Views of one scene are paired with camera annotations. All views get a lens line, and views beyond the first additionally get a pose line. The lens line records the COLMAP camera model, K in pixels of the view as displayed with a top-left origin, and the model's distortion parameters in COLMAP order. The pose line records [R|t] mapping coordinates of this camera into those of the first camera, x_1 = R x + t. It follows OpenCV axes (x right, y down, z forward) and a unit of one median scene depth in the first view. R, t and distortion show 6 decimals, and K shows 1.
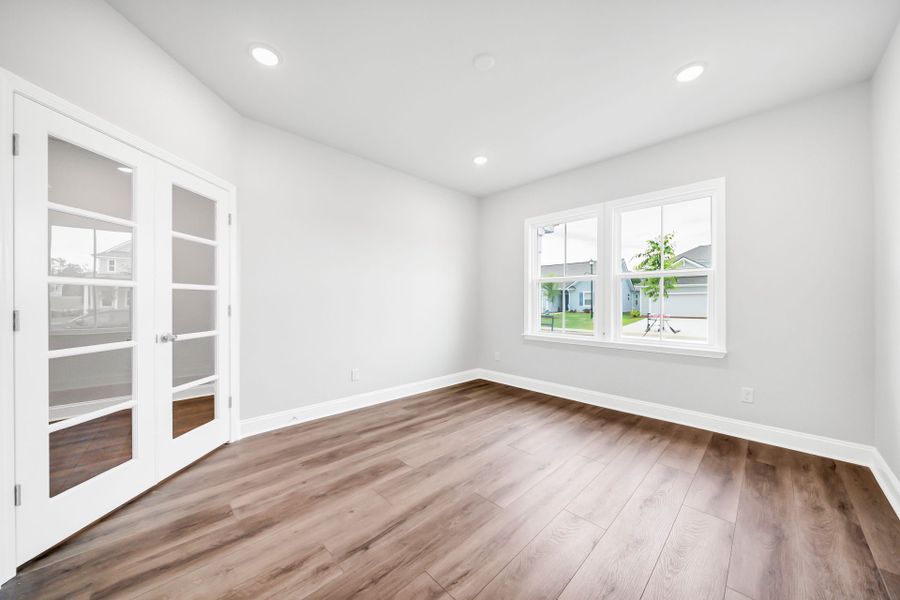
lens RADIAL K [[330.1, 0, 449.2], [0, 330.1, 301.1], [0, 0, 1]] dist [-0.004223, -0.000081]
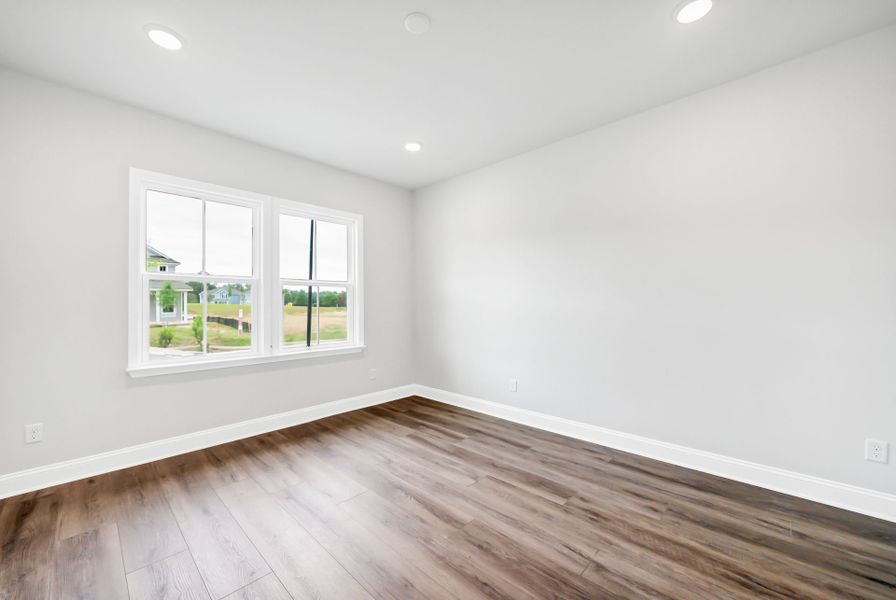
lens RADIAL K [[328.6, 0, 452.9], [0, 328.6, 301.4], [0, 0, 1]] dist [-0.004223, -0.000081]
pose [[-0.055501, 0.013522, 0.998367, -0.487234], [-0.002420, 0.999904, -0.013677, -0.011574], [-0.998456, -0.003175, -0.055463, 0.652225]]
